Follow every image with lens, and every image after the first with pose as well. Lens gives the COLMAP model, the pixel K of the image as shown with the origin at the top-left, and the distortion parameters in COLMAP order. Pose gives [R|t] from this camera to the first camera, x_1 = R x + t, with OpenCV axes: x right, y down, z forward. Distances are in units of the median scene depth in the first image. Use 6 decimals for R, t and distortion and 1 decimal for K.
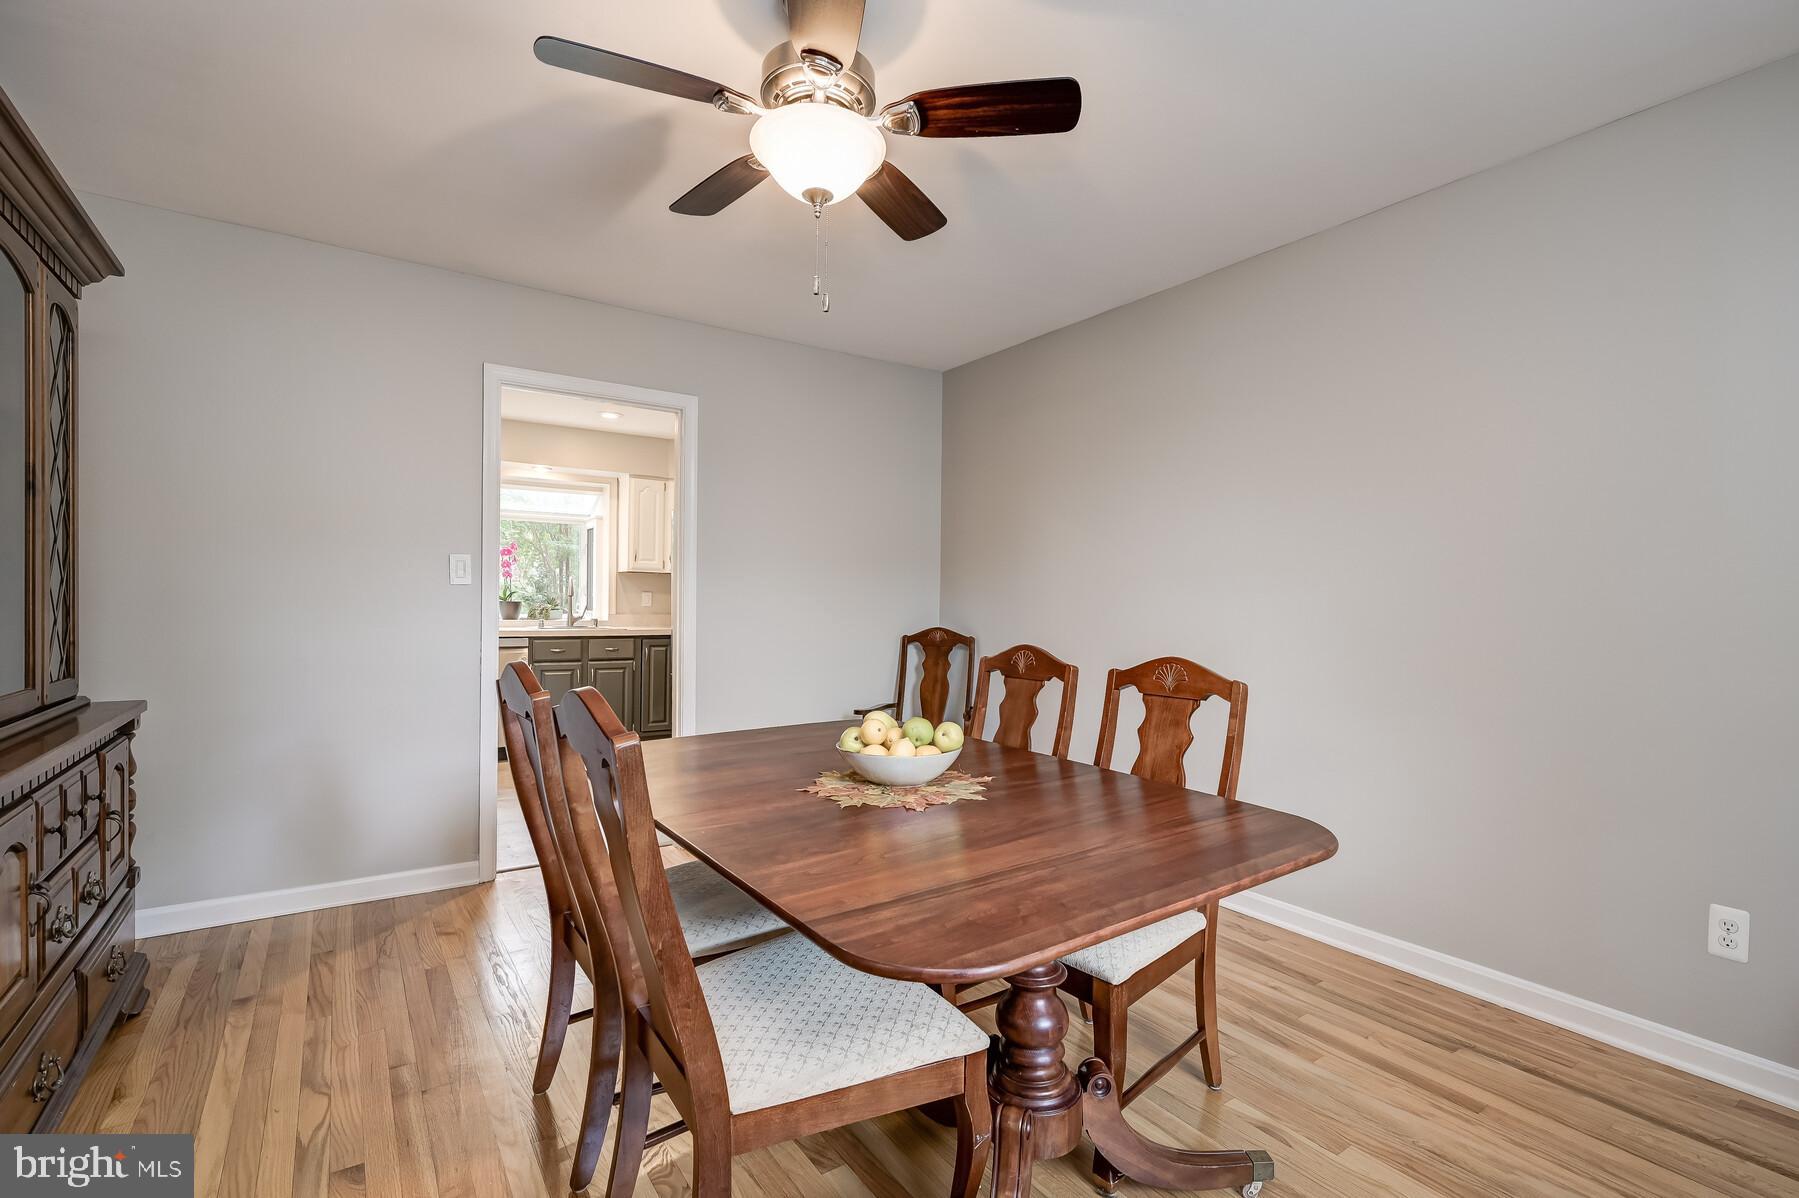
lens RADIAL K [[796.1, 0, 901.2], [0, 796.1, 600.8], [0, 0, 1]] dist [-0.000398, -0.000304]
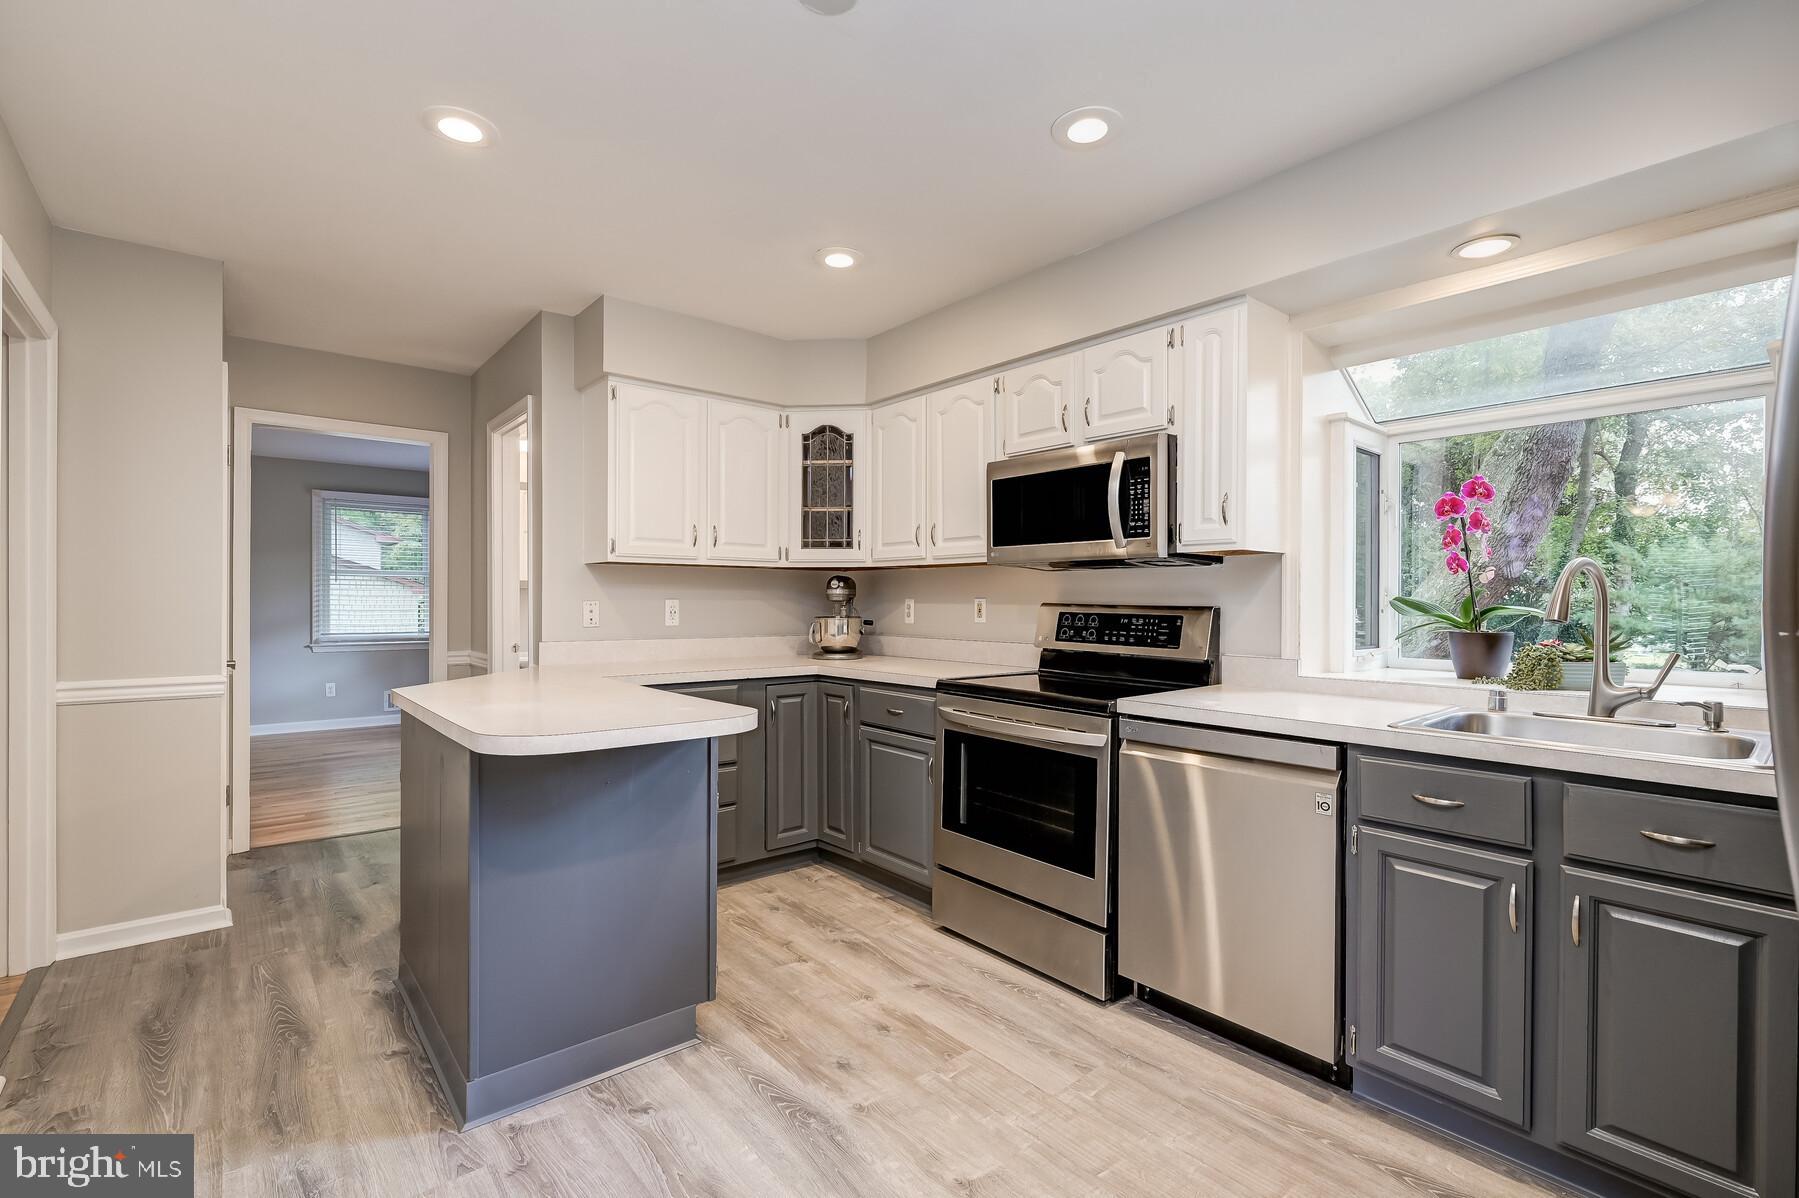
lens RADIAL K [[796.1, 0, 901.4], [0, 796.1, 596.0], [0, 0, 1]] dist [-0.000398, -0.000304]
pose [[0.090880, -0.012590, -0.995782, -0.135570], [-0.006330, 0.999893, -0.013220, -0.012016], [0.995842, 0.007505, 0.090791, 0.744813]]
